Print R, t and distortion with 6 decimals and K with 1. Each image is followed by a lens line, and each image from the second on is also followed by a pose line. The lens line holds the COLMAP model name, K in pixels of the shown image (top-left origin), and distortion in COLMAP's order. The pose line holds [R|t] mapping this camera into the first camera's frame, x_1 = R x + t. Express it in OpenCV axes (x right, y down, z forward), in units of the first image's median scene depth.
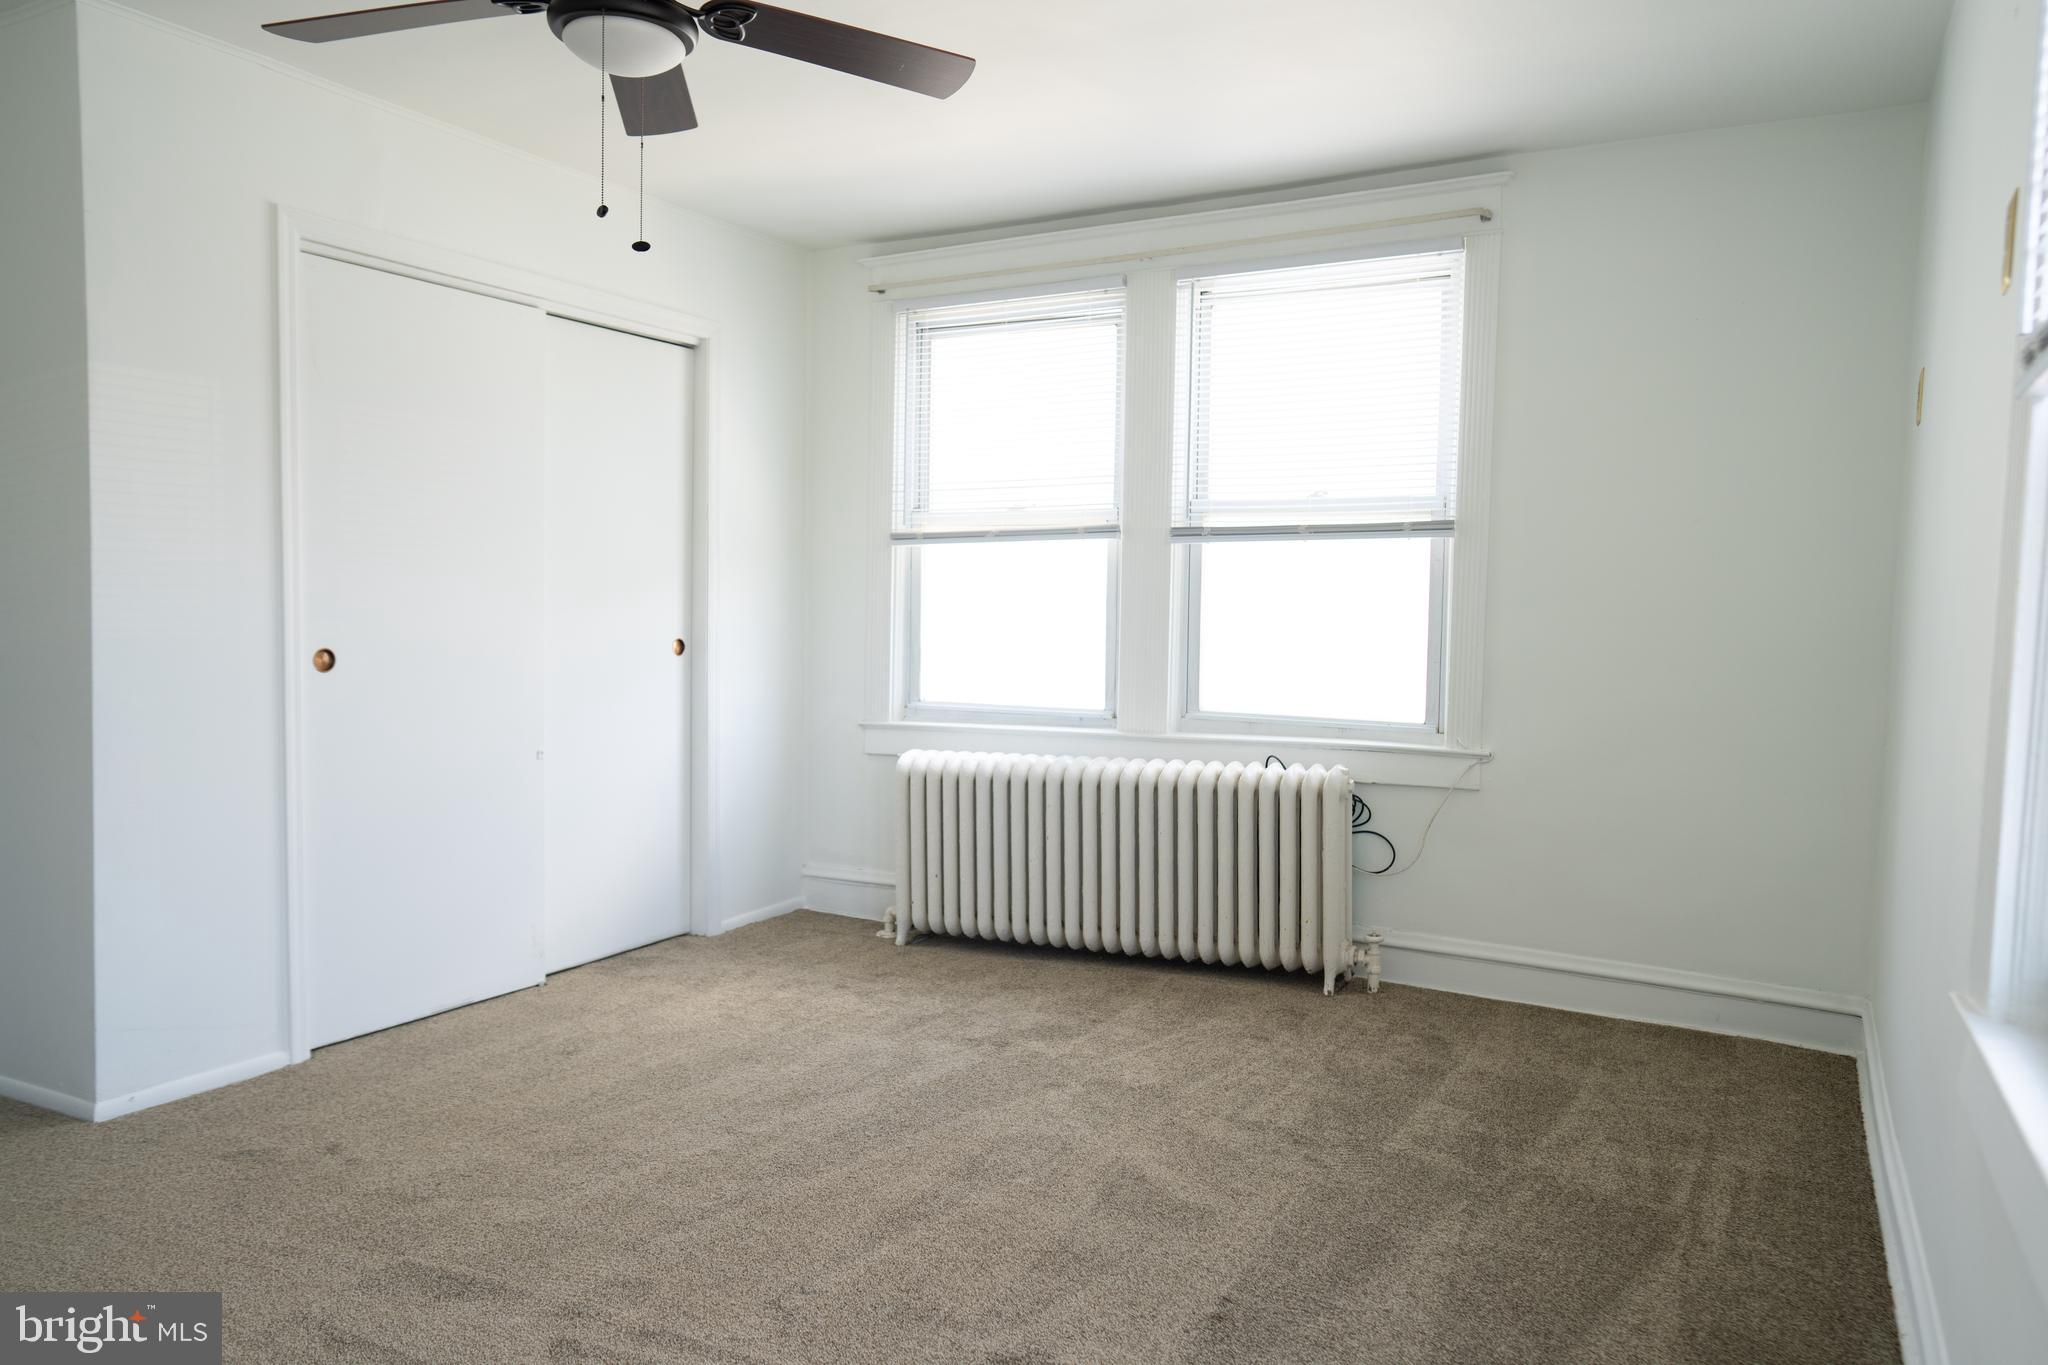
lens RADIAL K [[1385.2, 0, 1019.7], [0, 1385.2, 679.5], [0, 0, 1]] dist [-0.044311, 0.061642]
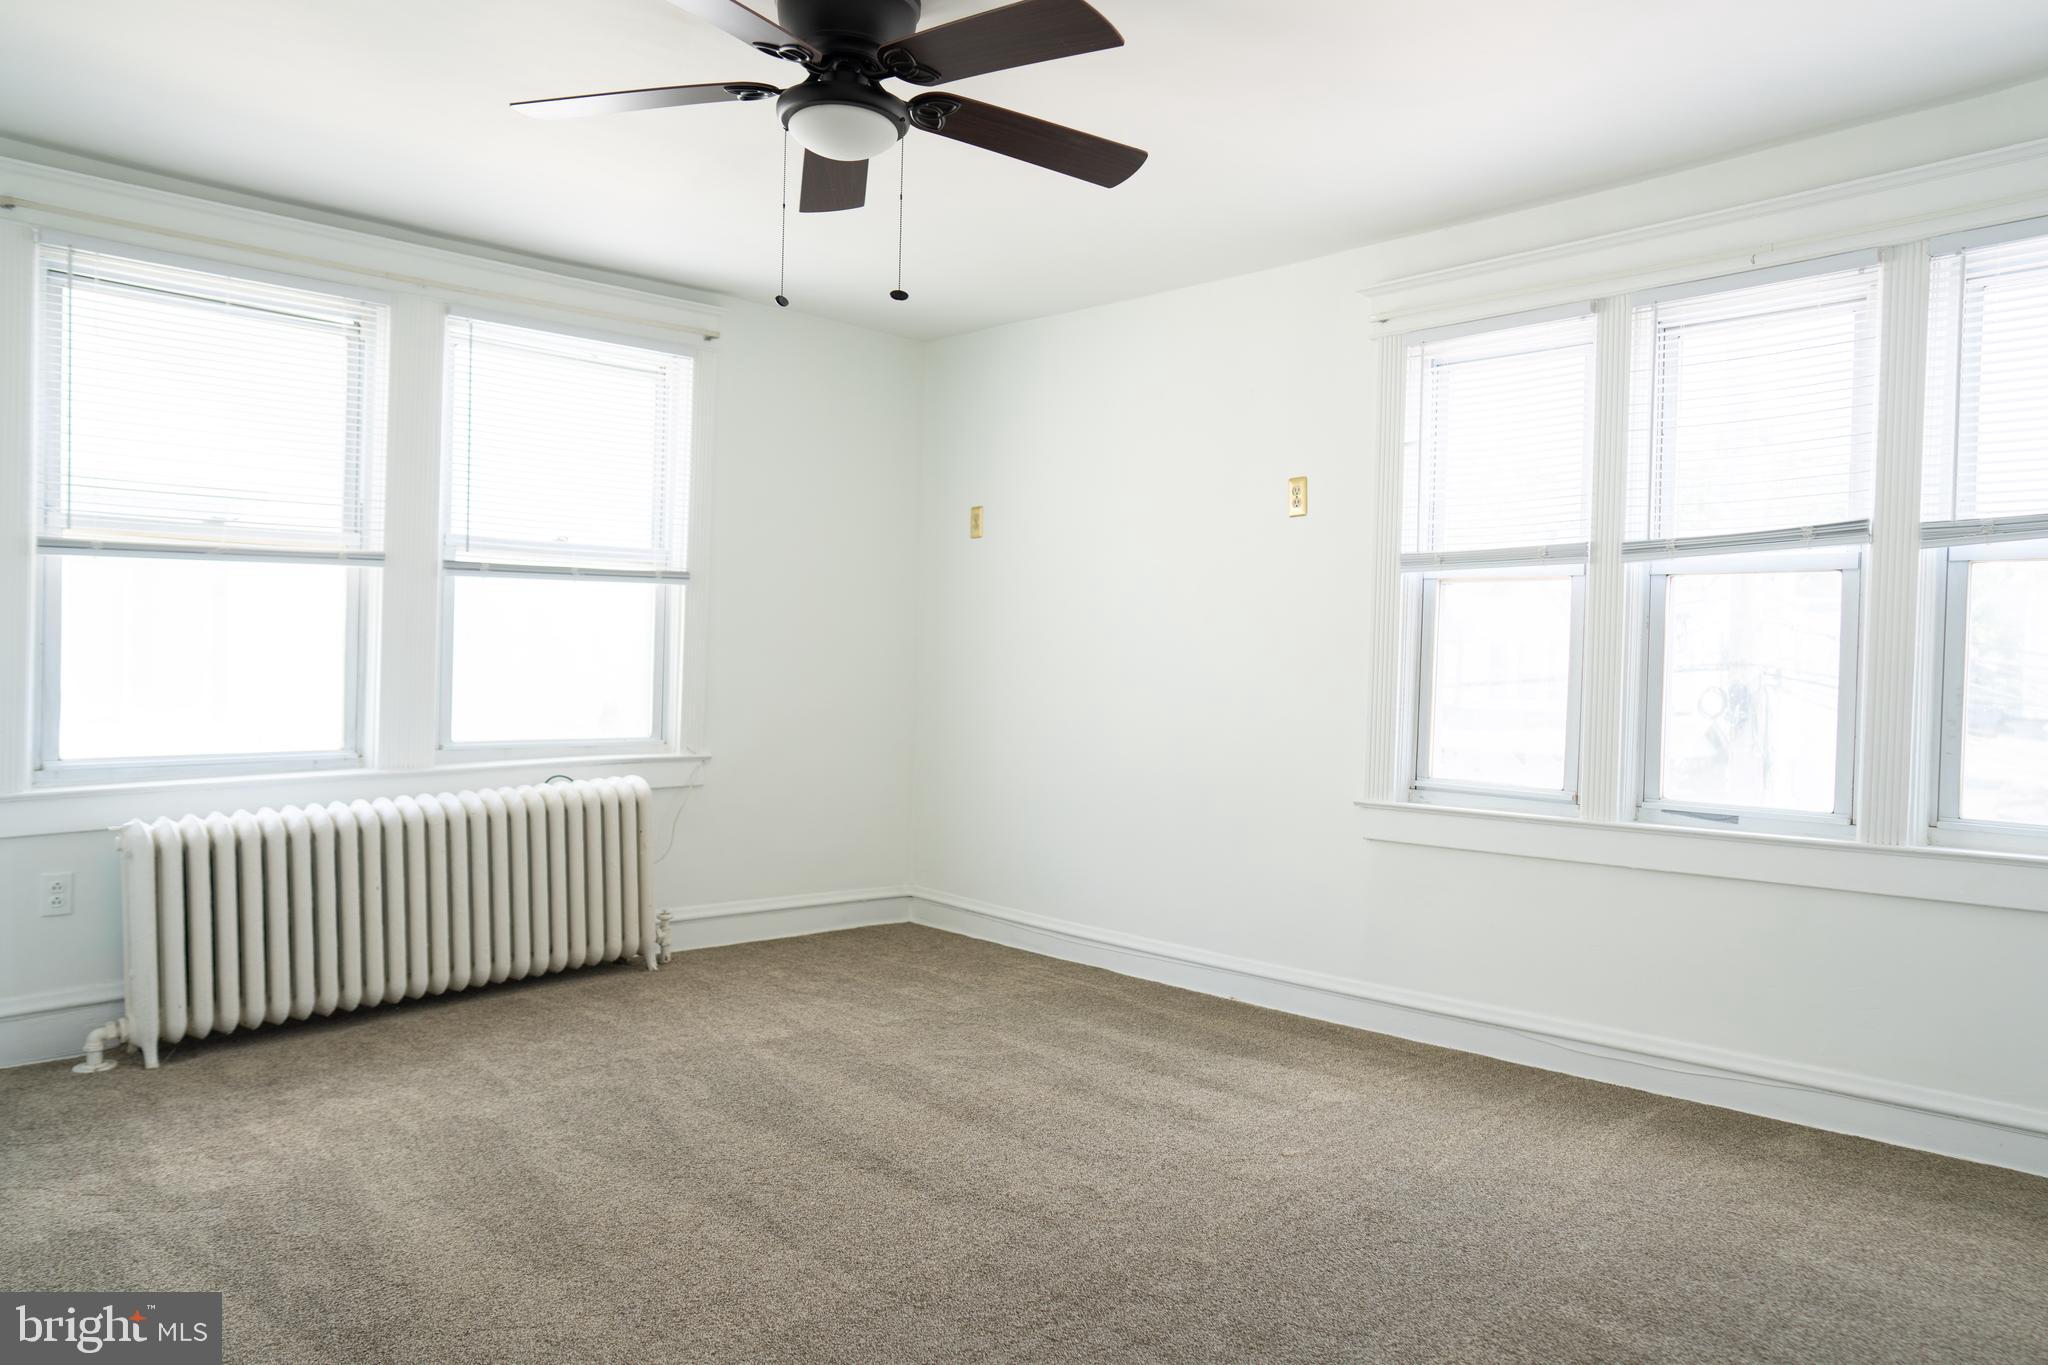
lens RADIAL K [[1385.2, 0, 1019.7], [0, 1385.2, 679.5], [0, 0, 1]] dist [-0.044311, 0.061642]
pose [[0.299999, -0.024085, 0.953635, -0.746012], [0.040605, 0.999098, 0.012459, -0.019741], [-0.953075, 0.034984, 0.300707, 0.318173]]
